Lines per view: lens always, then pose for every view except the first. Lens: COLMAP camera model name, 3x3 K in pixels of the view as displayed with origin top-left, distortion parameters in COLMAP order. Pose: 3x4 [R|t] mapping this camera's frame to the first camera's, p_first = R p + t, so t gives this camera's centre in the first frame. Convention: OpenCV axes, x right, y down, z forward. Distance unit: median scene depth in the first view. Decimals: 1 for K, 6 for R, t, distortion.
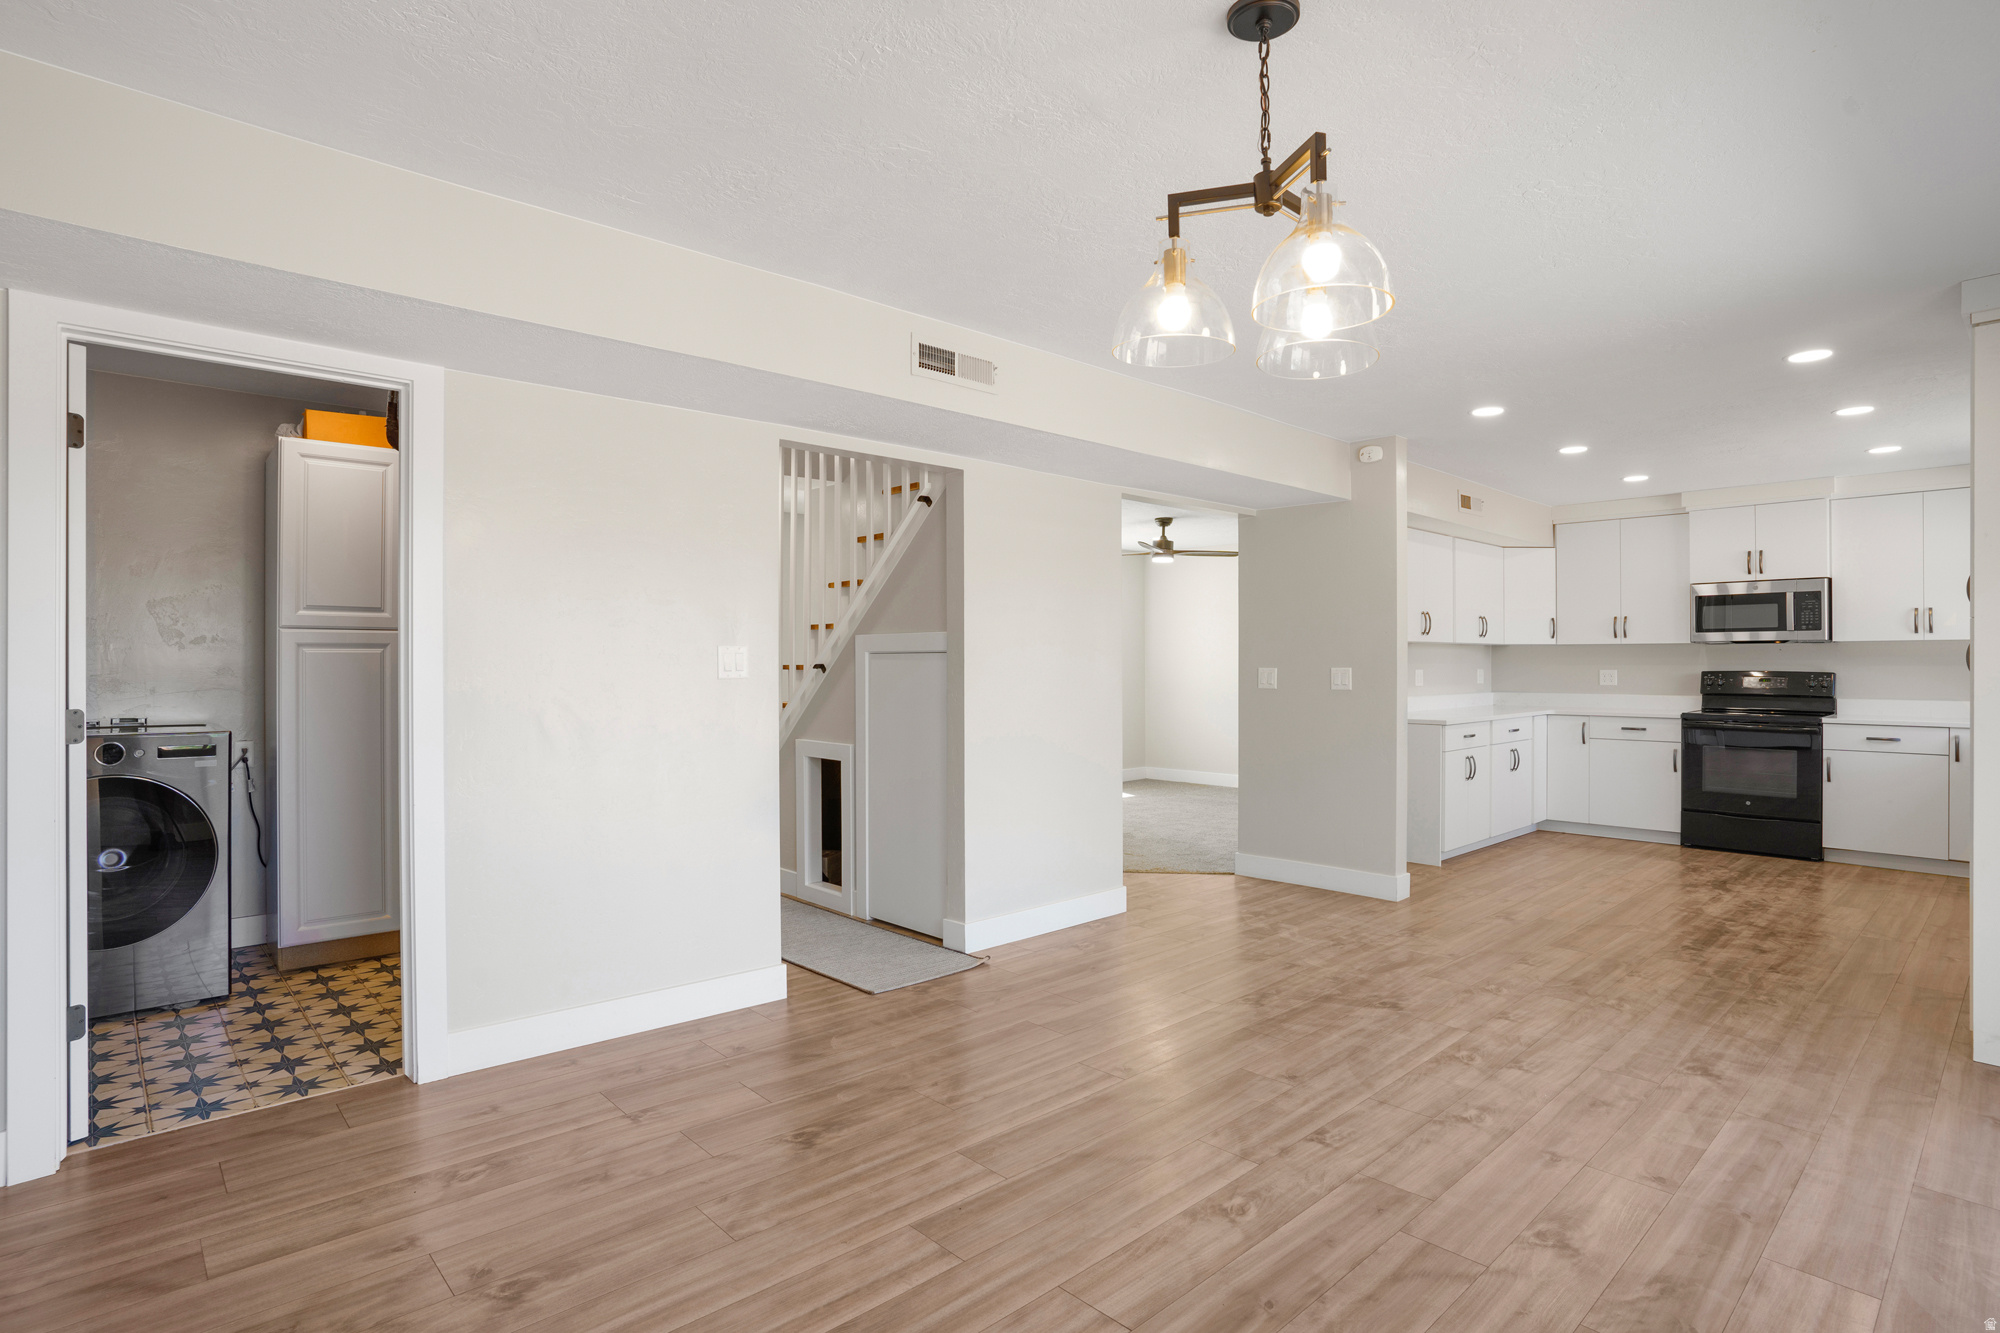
lens RADIAL K [[1046.7, 0, 1000.0], [0, 1046.7, 666.5], [0, 0, 1]] dist [-0.002423, -0.000161]
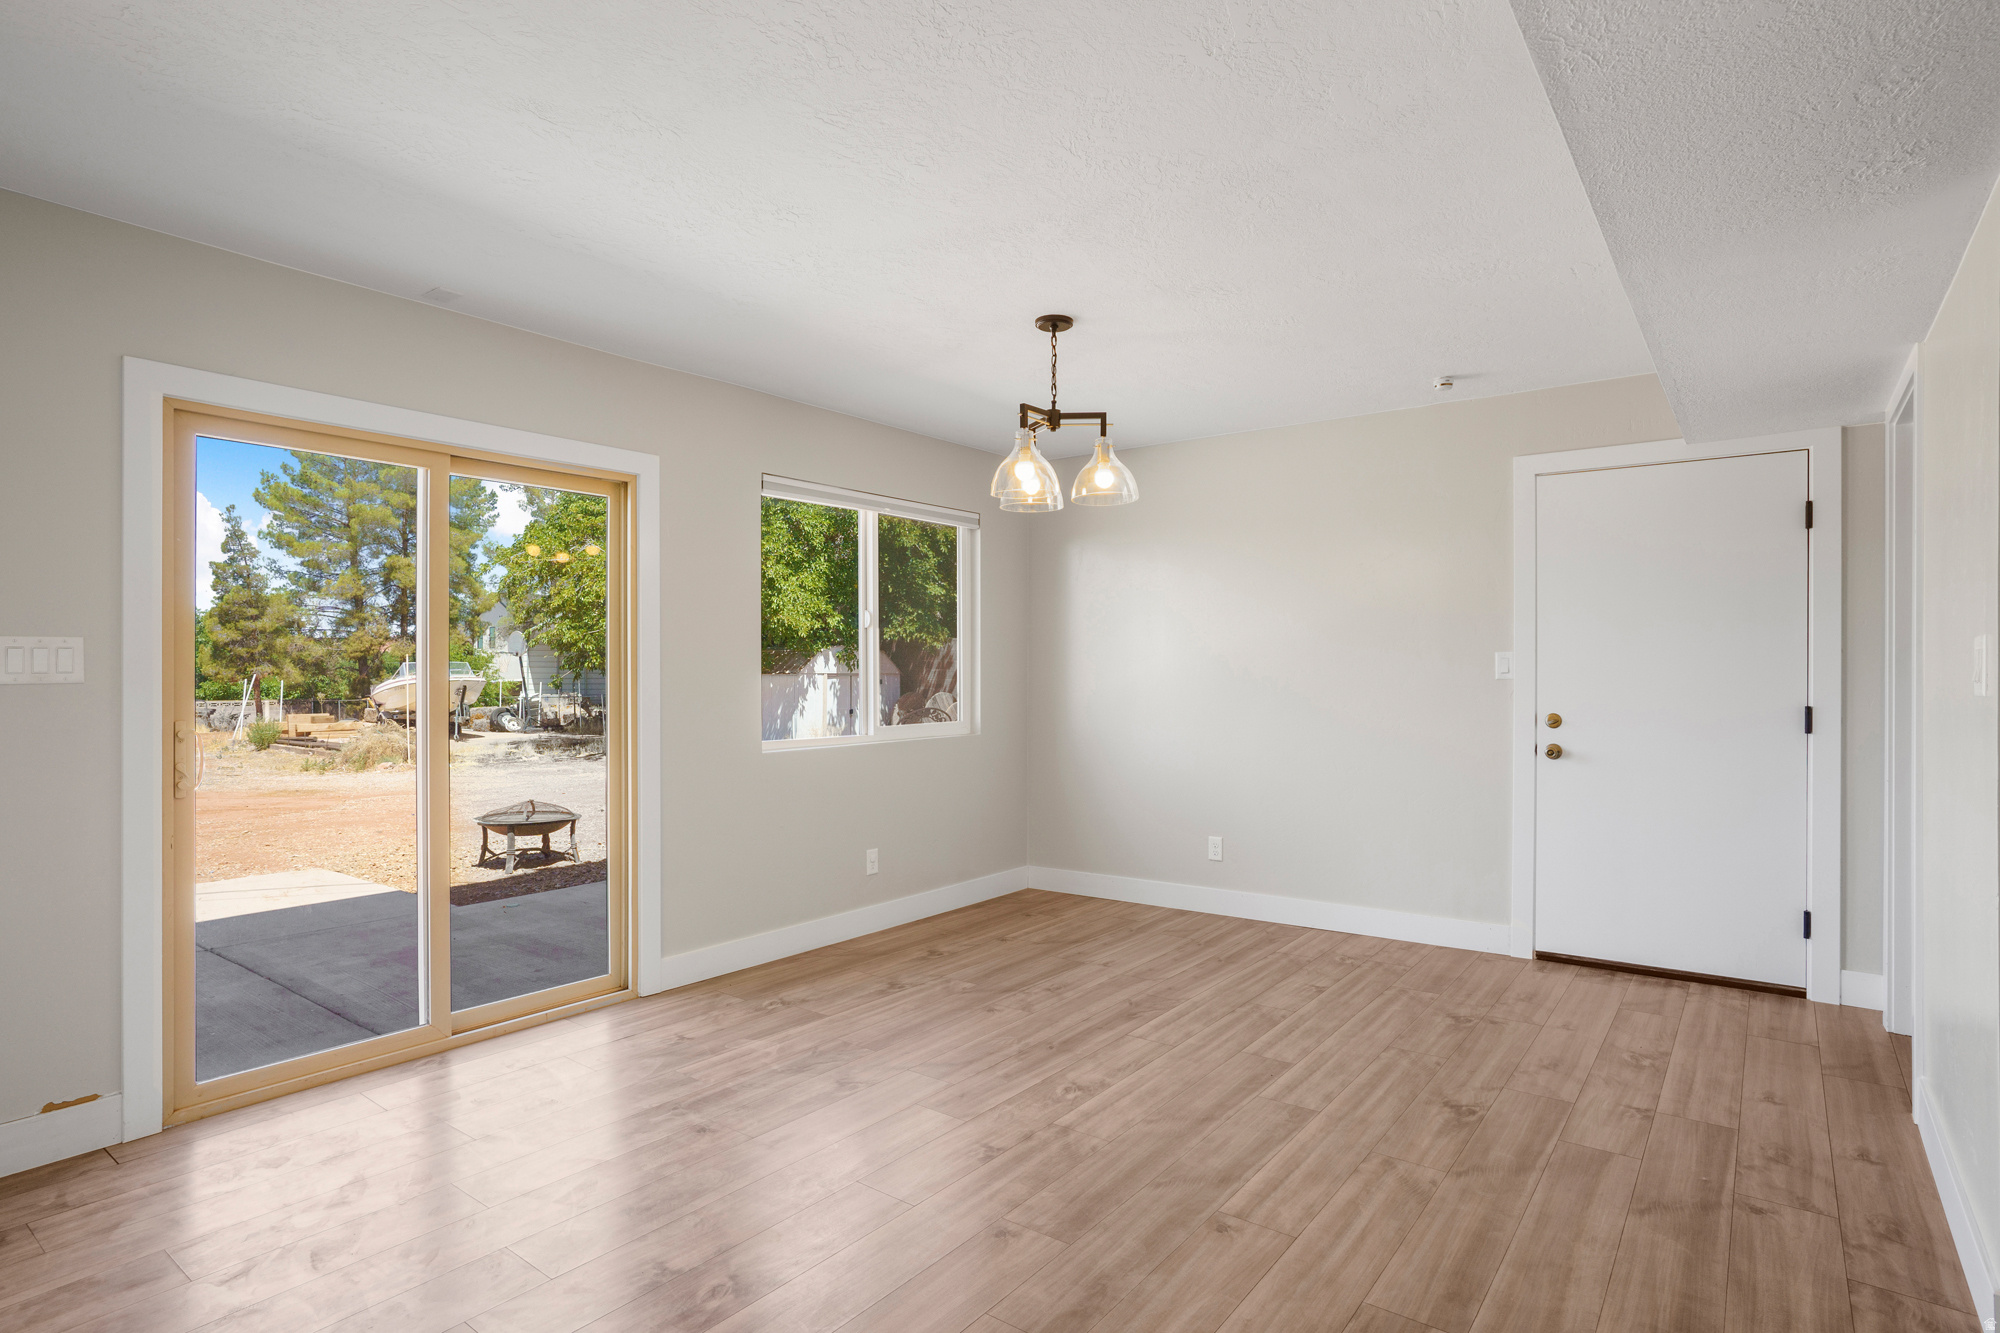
lens RADIAL K [[1046.7, 0, 1000.0], [0, 1046.7, 666.5], [0, 0, 1]] dist [-0.002423, -0.000161]
pose [[-0.986118, -0.001479, -0.166037, 0.510268], [-0.001239, 0.999998, -0.001550, -0.005056], [0.166039, -0.001323, -0.986118, 2.182686]]
